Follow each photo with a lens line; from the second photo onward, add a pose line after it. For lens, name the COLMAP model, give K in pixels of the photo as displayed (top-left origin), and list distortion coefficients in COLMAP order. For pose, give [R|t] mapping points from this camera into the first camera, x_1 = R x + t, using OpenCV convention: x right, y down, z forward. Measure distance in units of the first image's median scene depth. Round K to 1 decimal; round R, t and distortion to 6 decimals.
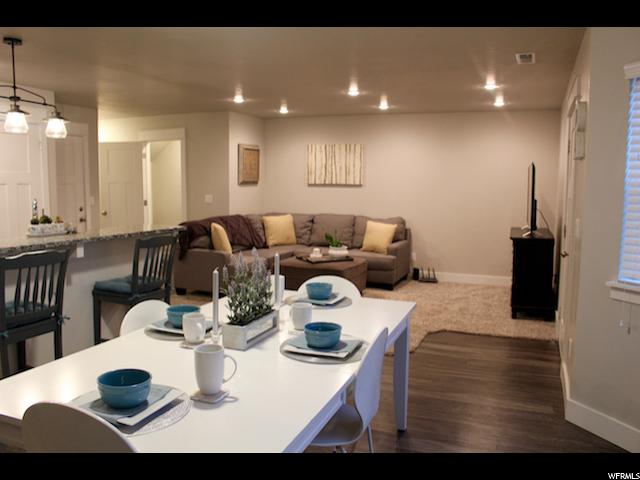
lens RADIAL K [[515.9, 0, 303.4], [0, 515.9, 240.0], [0, 0, 1]] dist [-0.093336, 0.004997]
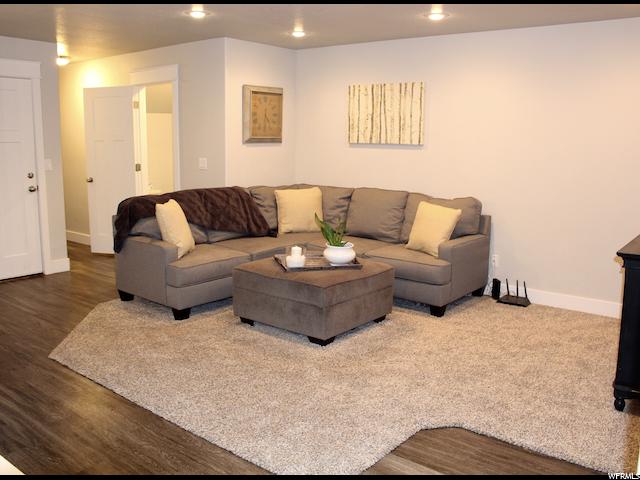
lens RADIAL K [[568.3, 0, 320.0], [0, 568.3, 240.0], [0, 0, 1]] dist [-0.110102, 0.013155]
pose [[0.966076, 0.050052, -0.253360, 0.176863], [-0.035239, 0.997412, 0.062674, -0.028113], [0.255842, -0.051619, 0.965340, 0.274587]]
